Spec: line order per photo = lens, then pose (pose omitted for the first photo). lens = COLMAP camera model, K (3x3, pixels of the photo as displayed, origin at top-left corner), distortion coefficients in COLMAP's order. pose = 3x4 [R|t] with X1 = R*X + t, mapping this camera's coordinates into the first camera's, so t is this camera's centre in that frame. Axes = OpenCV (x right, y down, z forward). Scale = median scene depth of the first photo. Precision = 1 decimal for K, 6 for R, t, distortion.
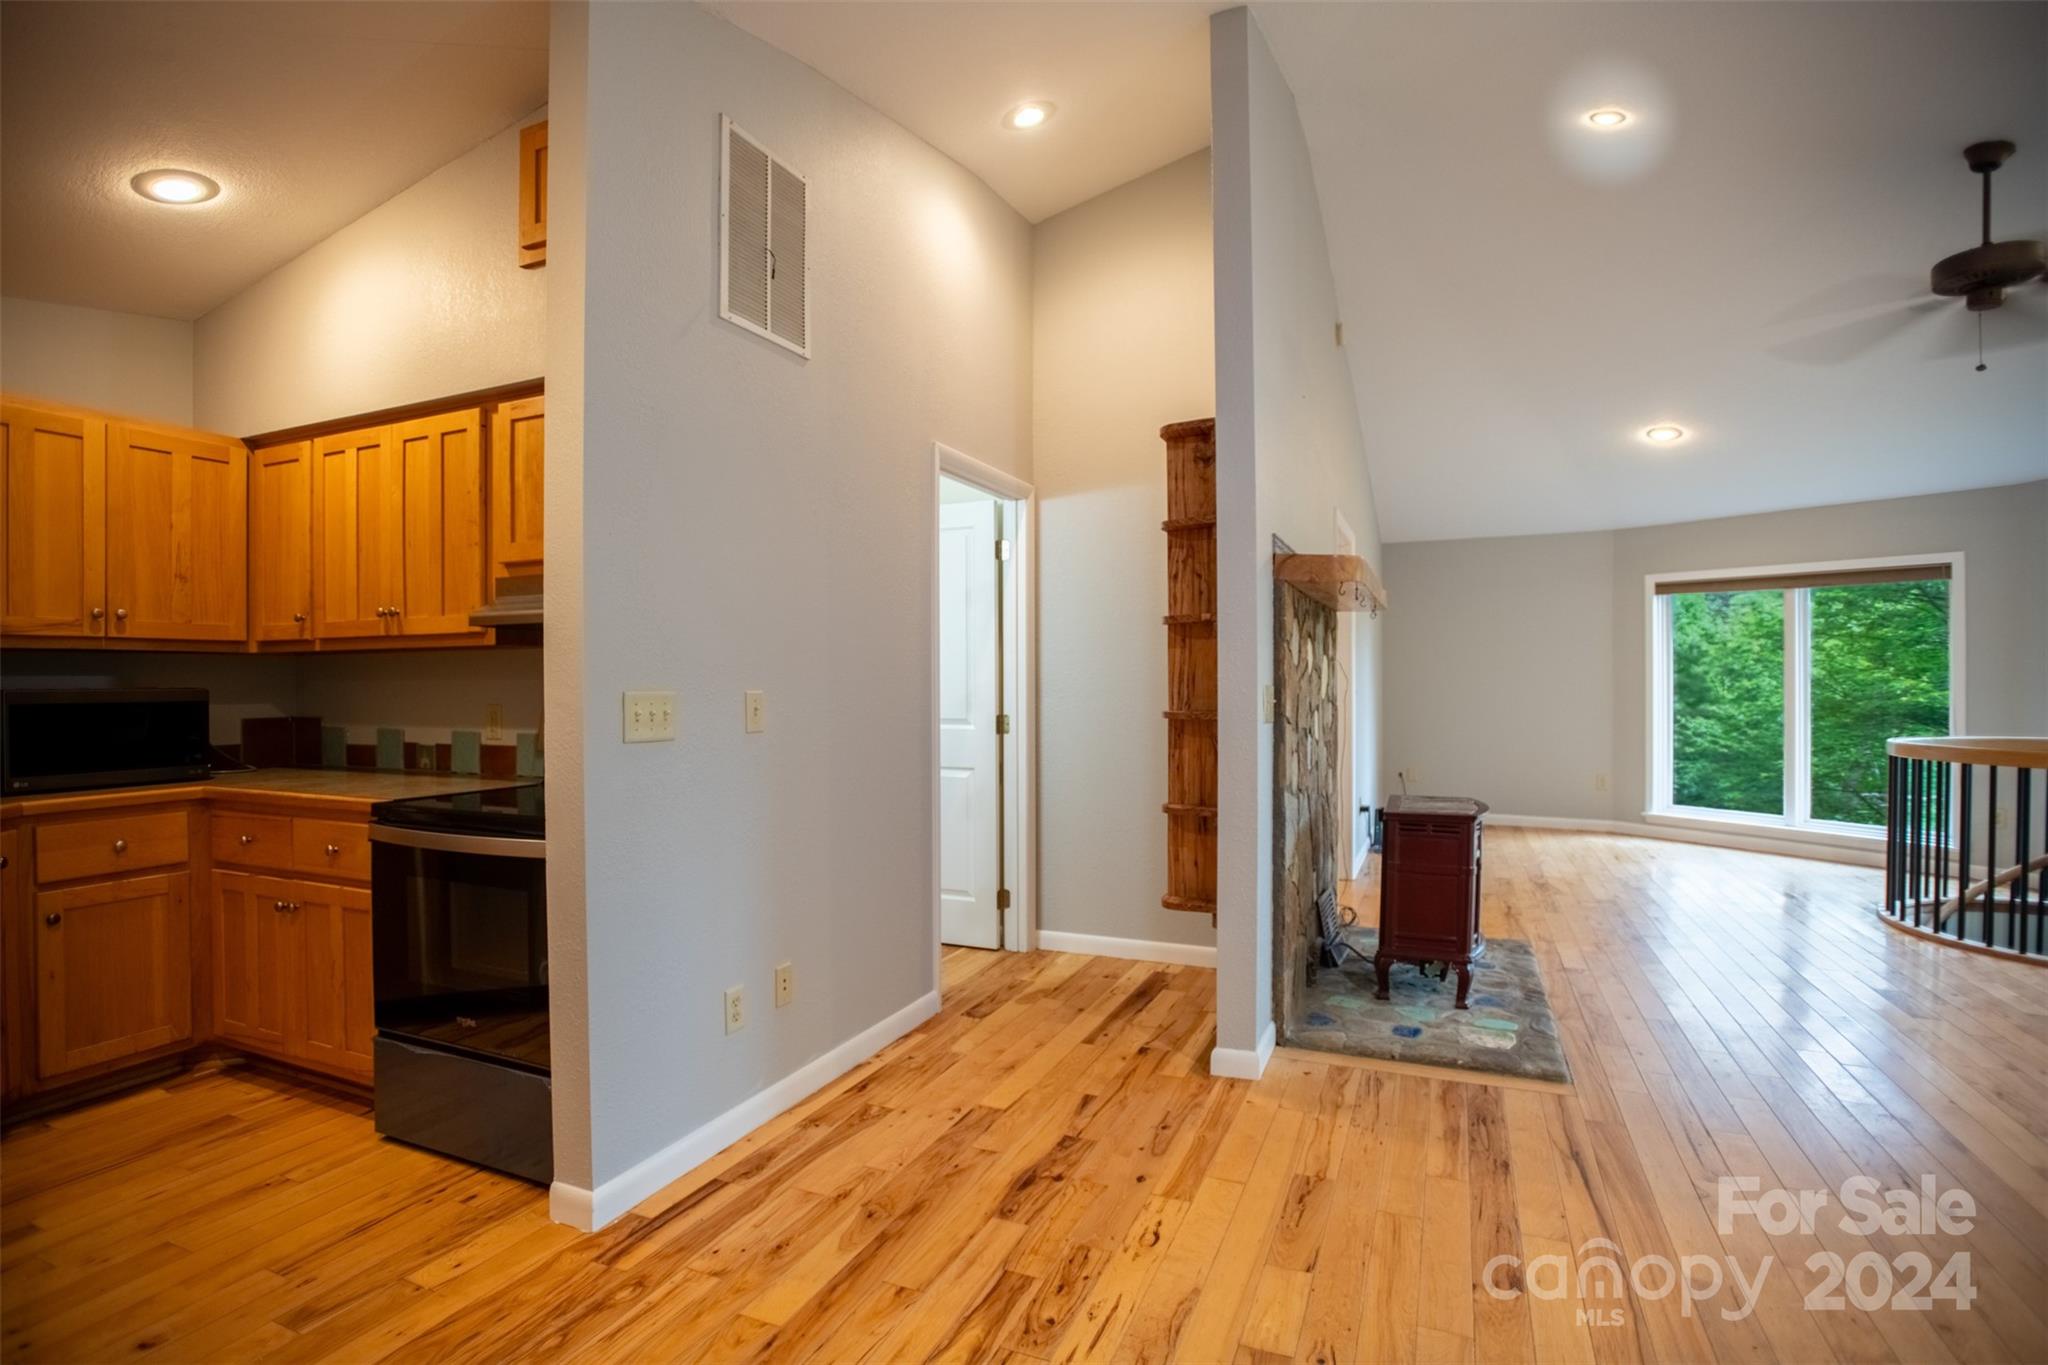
lens RADIAL K [[988.0, 0, 1028.6], [0, 988.0, 682.8], [0, 0, 1]] dist [-0.066967, 0.023879]
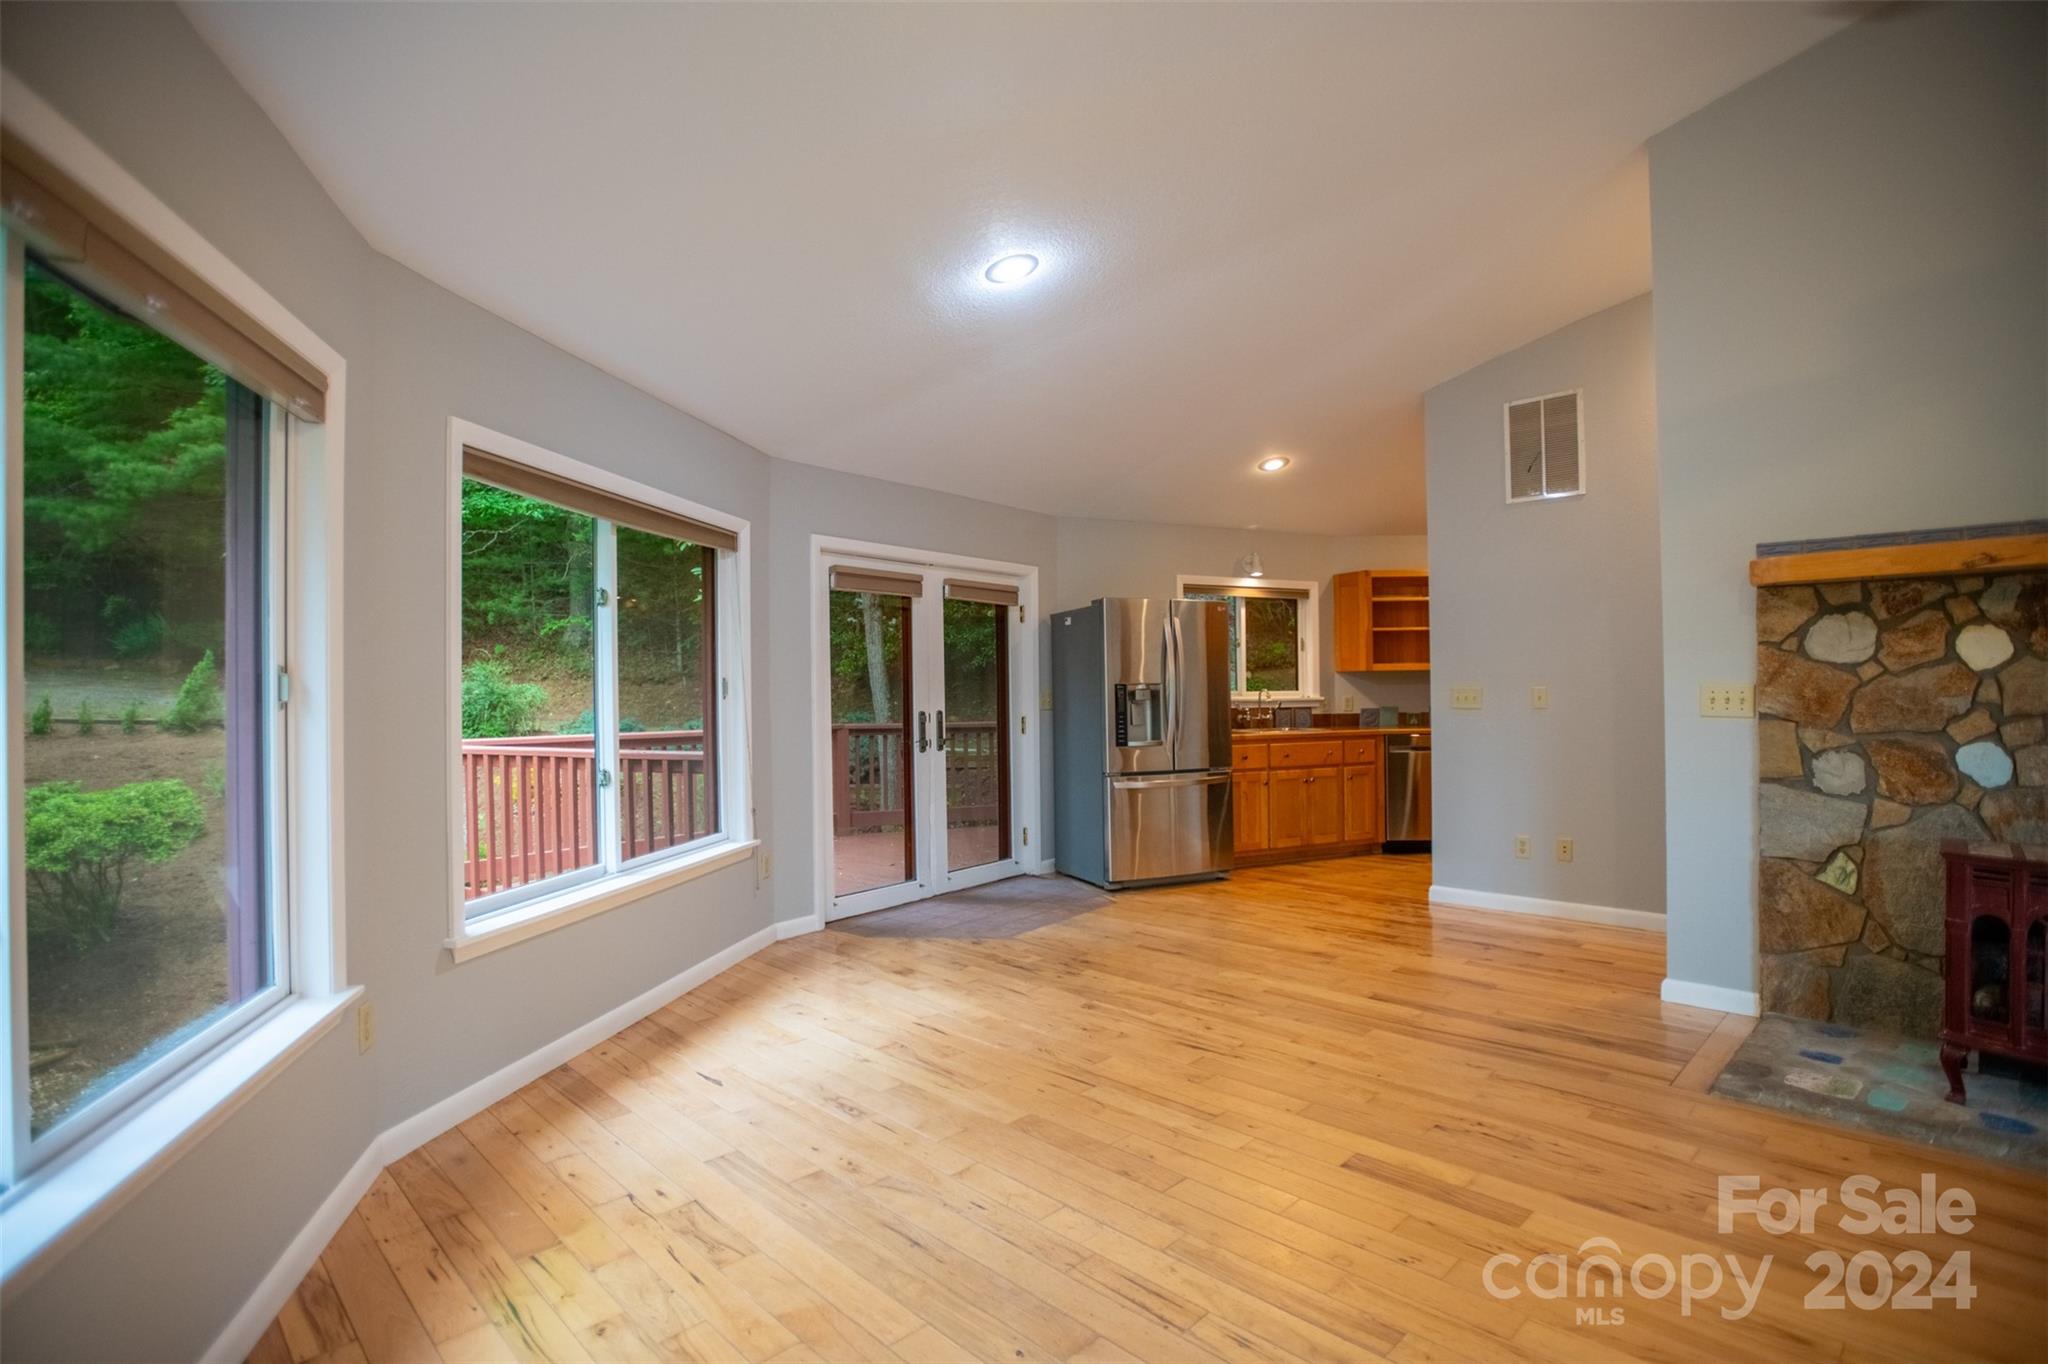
lens RADIAL K [[988.0, 0, 1024.3], [0, 988.0, 685.4], [0, 0, 1]] dist [-0.066967, 0.023879]
pose [[-0.376809, 0.003620, -0.926284, 1.507802], [0.011384, 0.999935, -0.000723, -0.004169], [0.926221, -0.010817, -0.376826, 0.636553]]
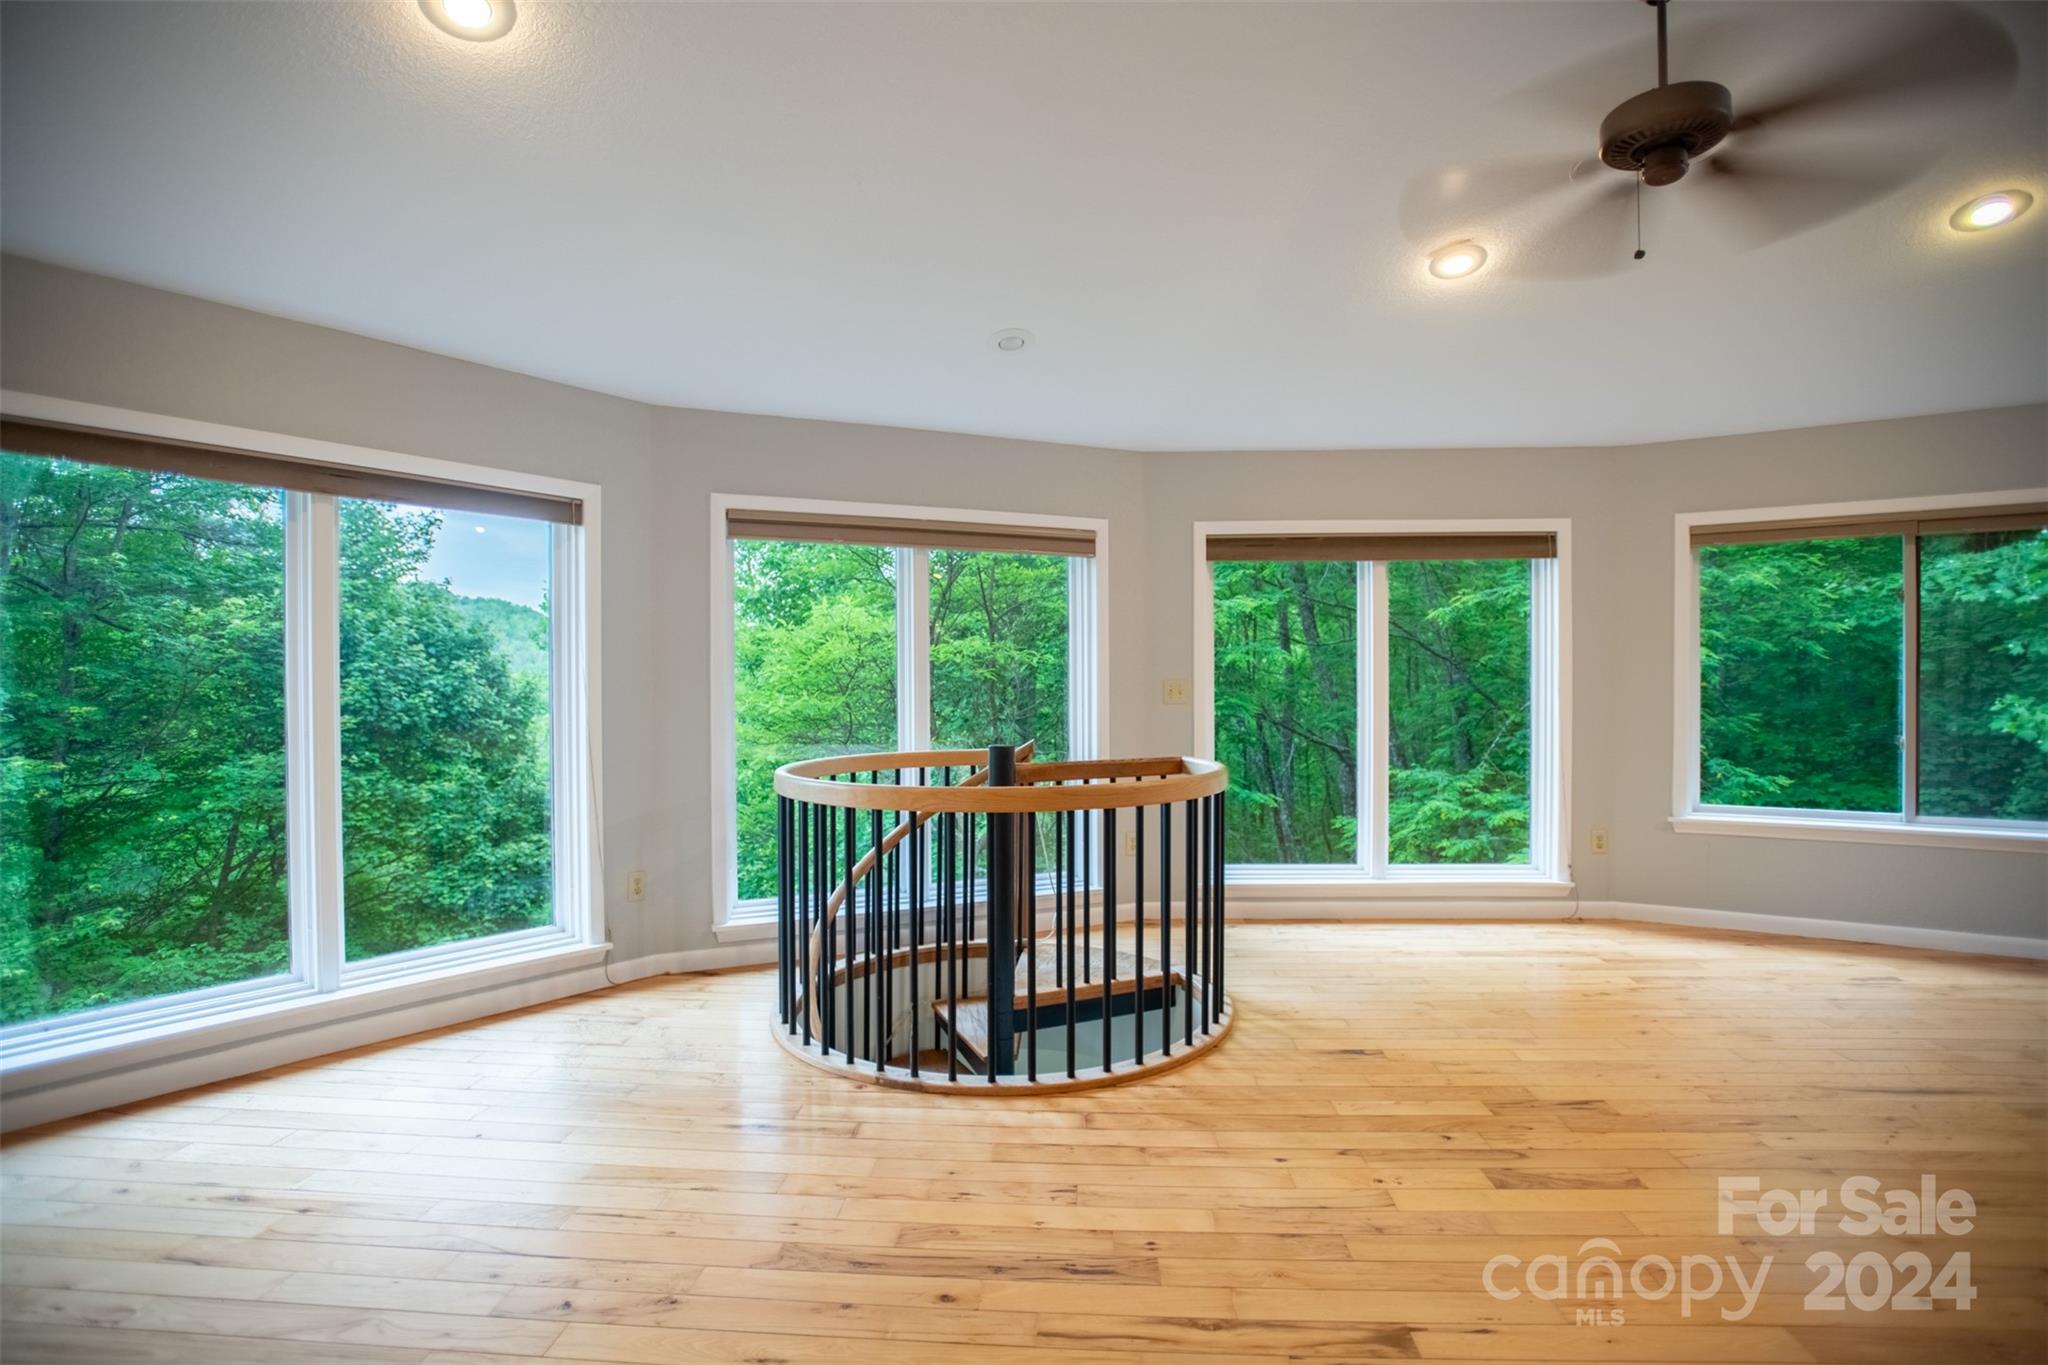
lens RADIAL K [[988.0, 0, 1027.0], [0, 988.0, 677.7], [0, 0, 1]] dist [-0.066967, 0.023879]
pose [[-0.334643, -0.000447, 0.942345, 0.457947], [0.005763, 0.999980, 0.002521, -0.010835], [-0.942327, 0.006275, -0.334634, 1.685105]]
